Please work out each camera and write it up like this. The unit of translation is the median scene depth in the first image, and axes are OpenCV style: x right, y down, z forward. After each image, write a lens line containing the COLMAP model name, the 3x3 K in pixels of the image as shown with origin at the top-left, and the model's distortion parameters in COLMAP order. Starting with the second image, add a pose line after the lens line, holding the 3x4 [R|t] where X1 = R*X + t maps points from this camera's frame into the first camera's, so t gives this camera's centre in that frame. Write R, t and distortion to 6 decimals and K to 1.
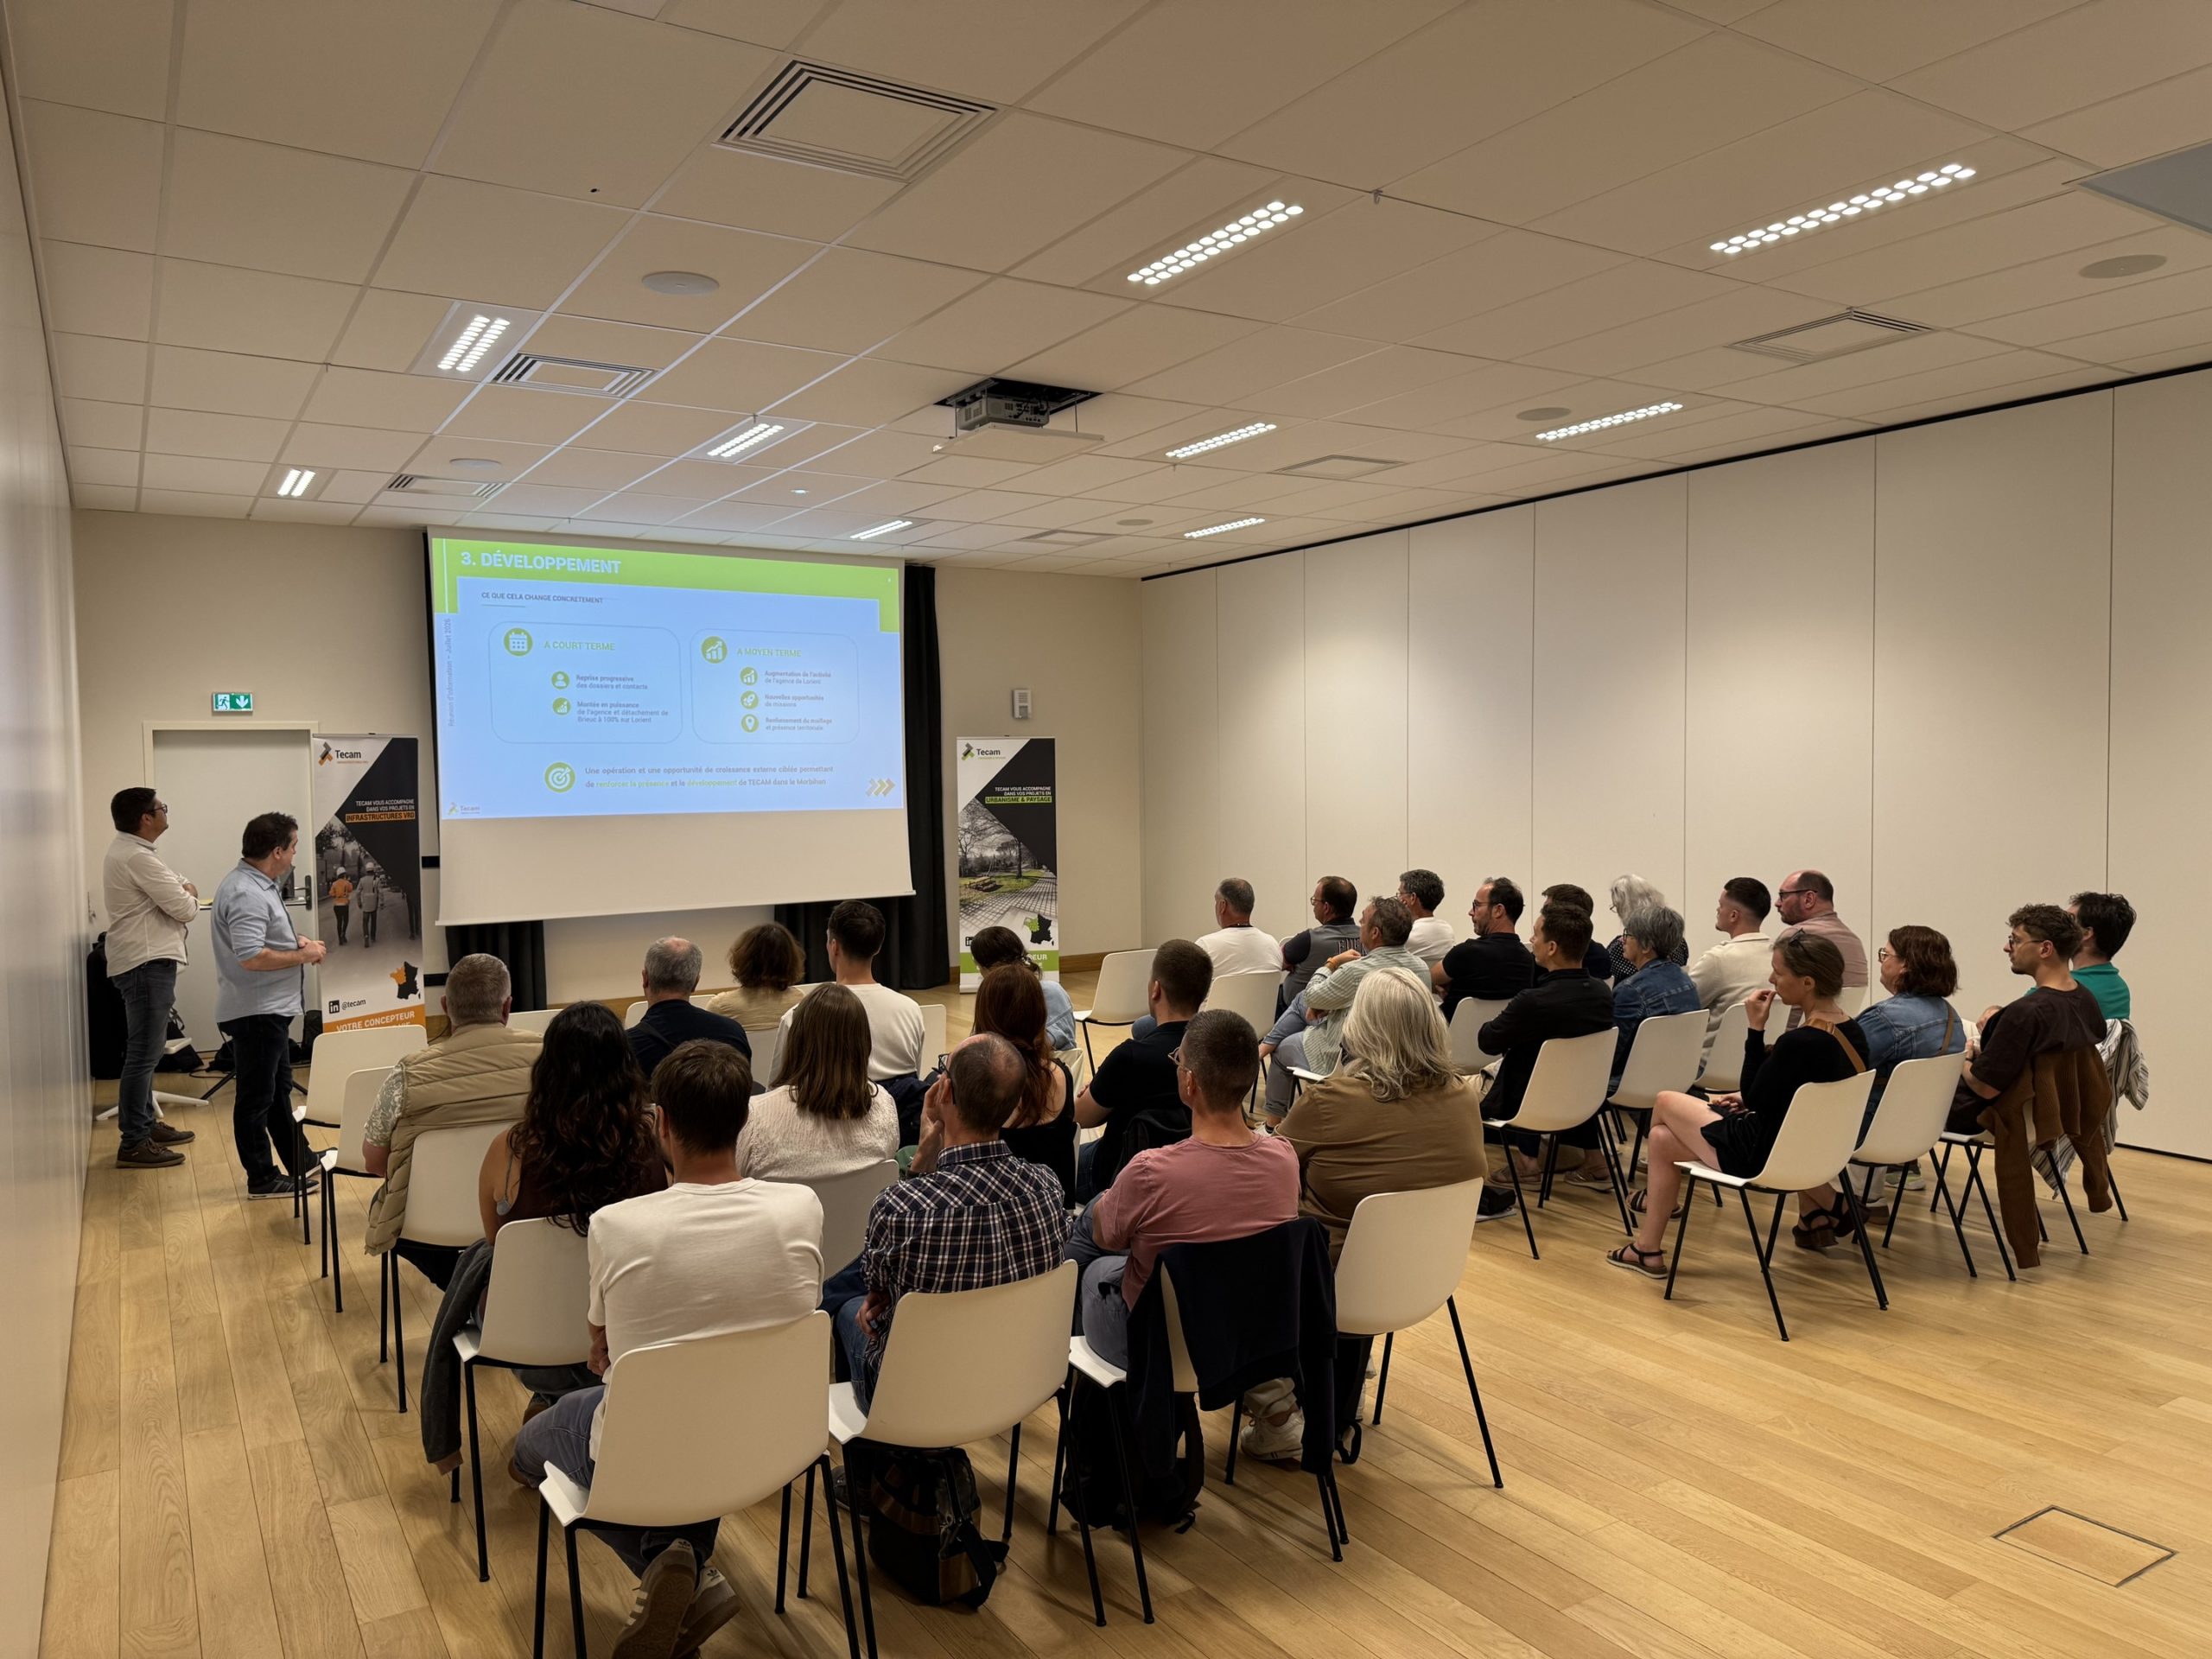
lens RADIAL K [[1583.7, 0, 1106.0], [0, 1583.7, 780.2], [0, 0, 1]] dist [-0.012020, -0.002387]
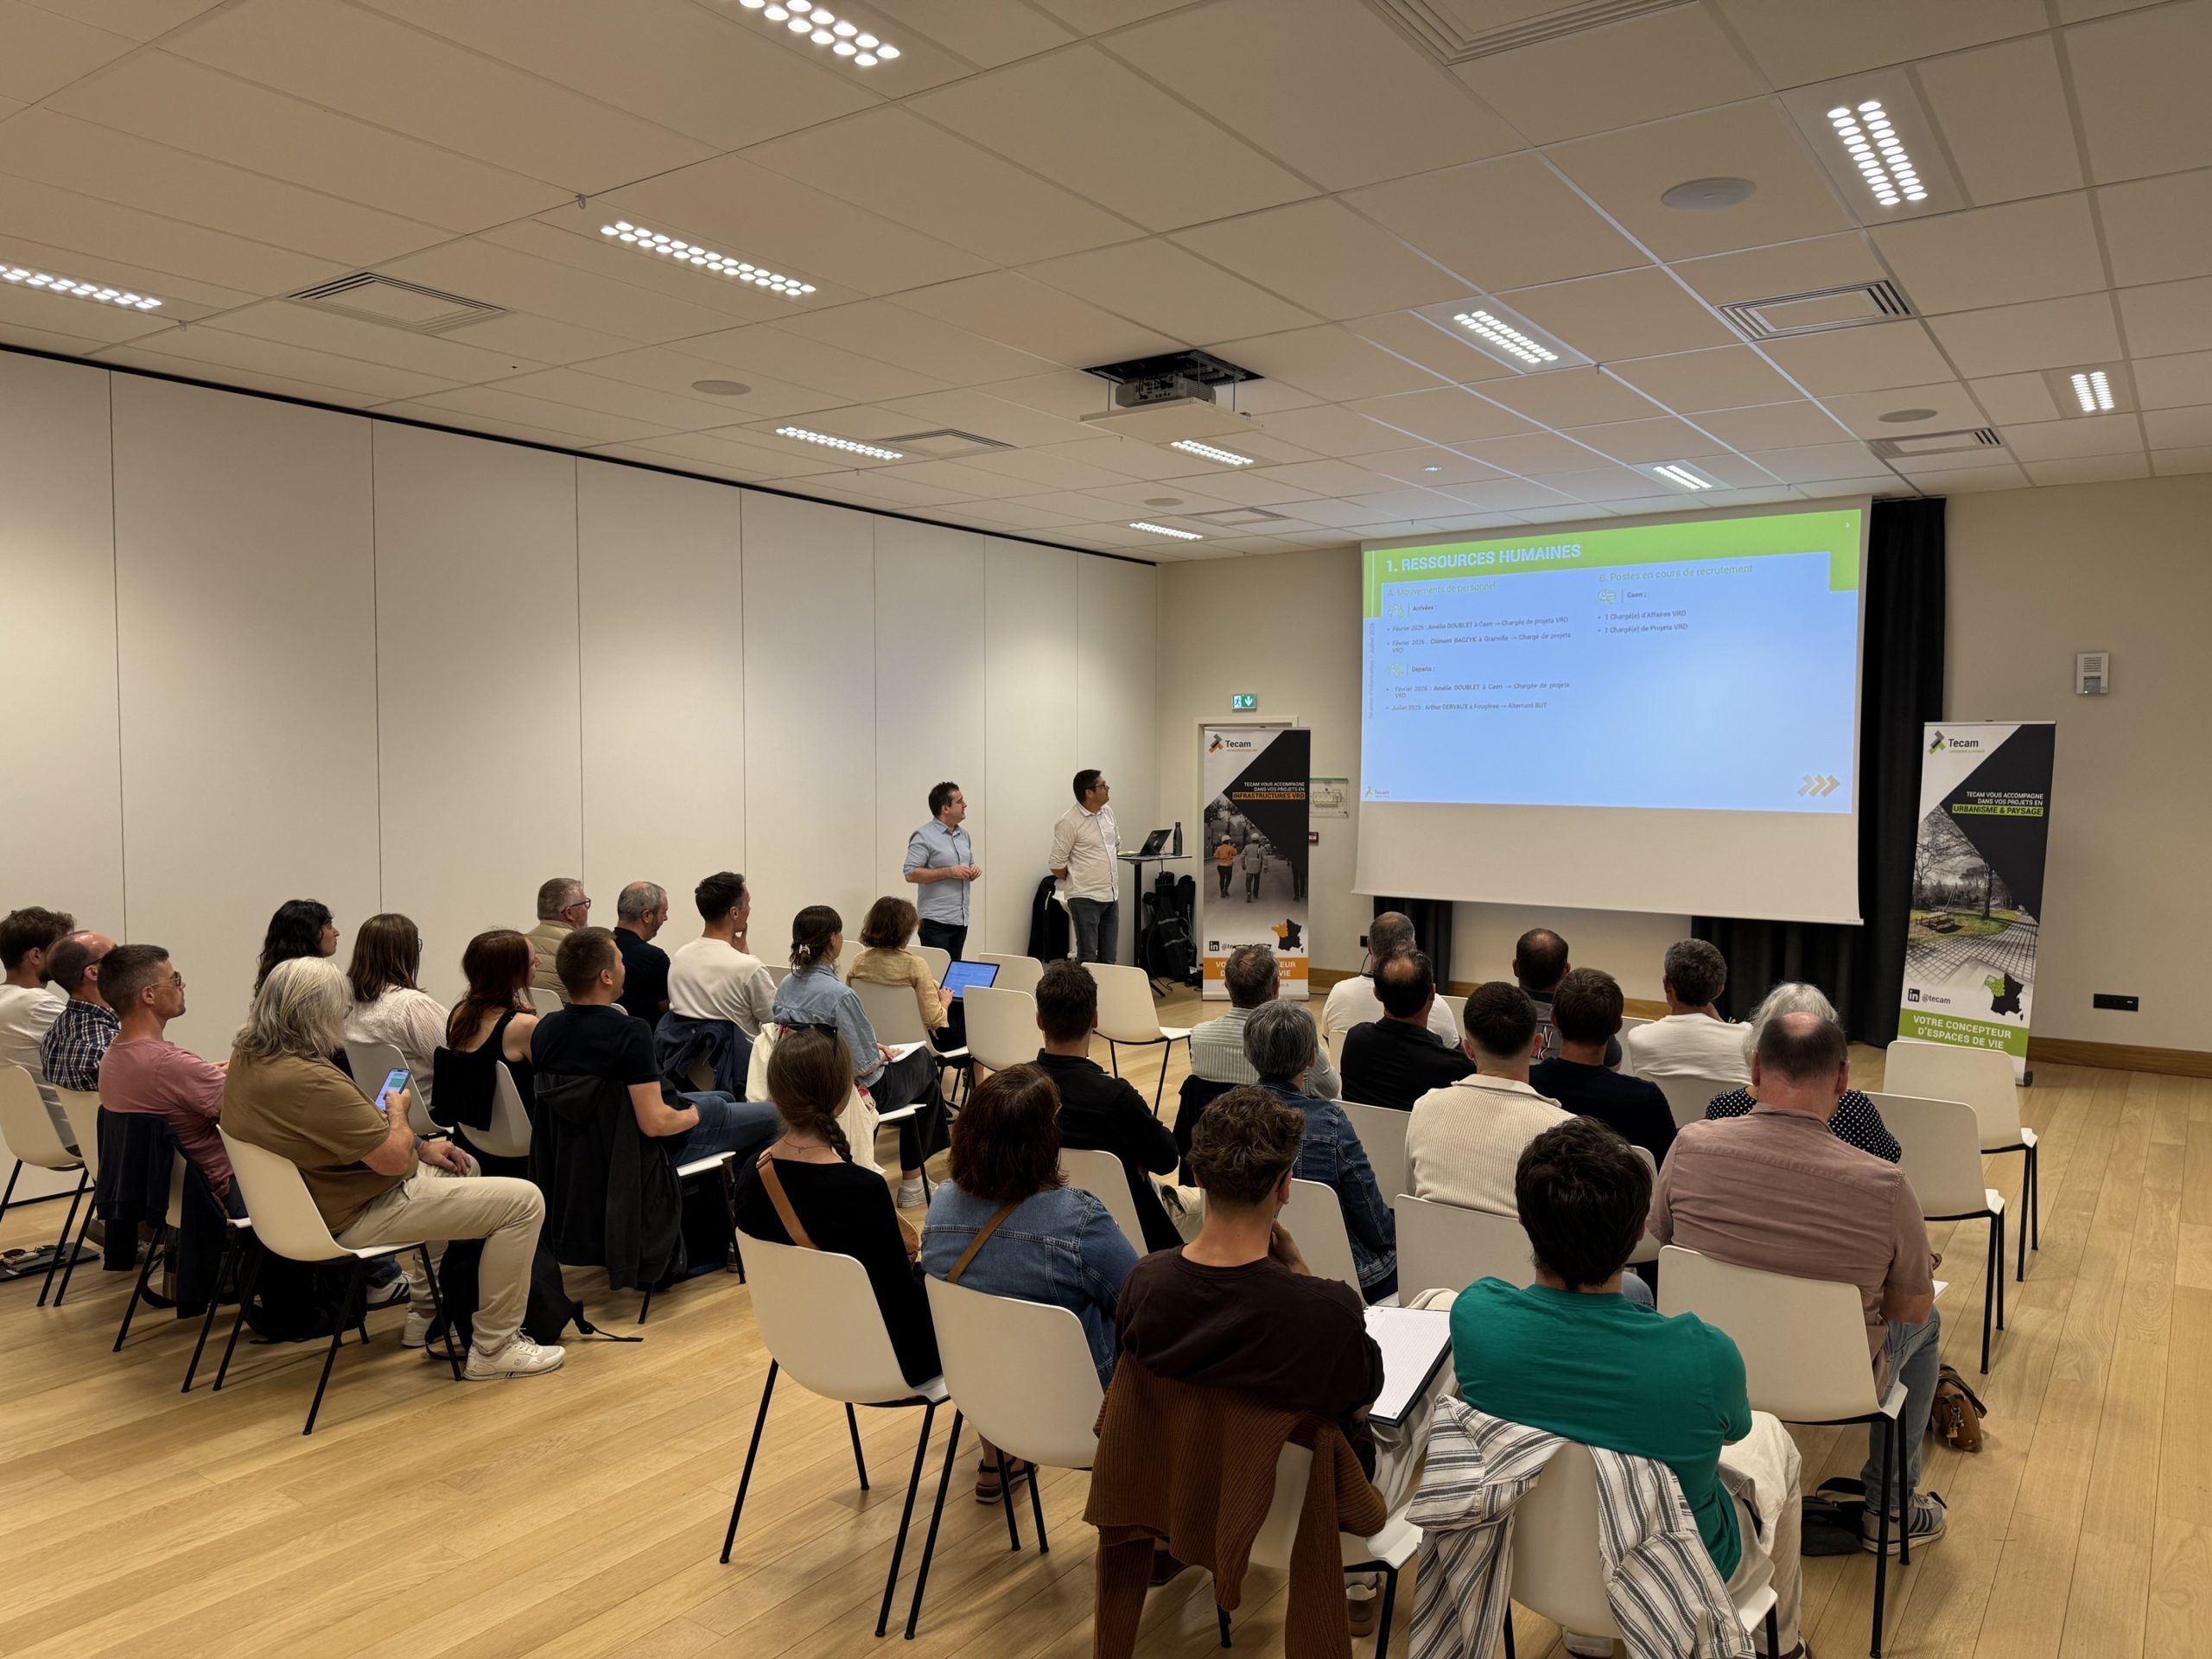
lens RADIAL K [[1565.5, 0, 1107.8], [0, 1565.5, 819.8], [0, 0, 1]] dist [0.201654, -0.000507]
pose [[0.390655, 0.050669, -0.919142, 0.504909], [-0.022594, 0.998711, 0.045452, -0.008813], [0.920260, 0.003011, 0.391296, 0.358540]]
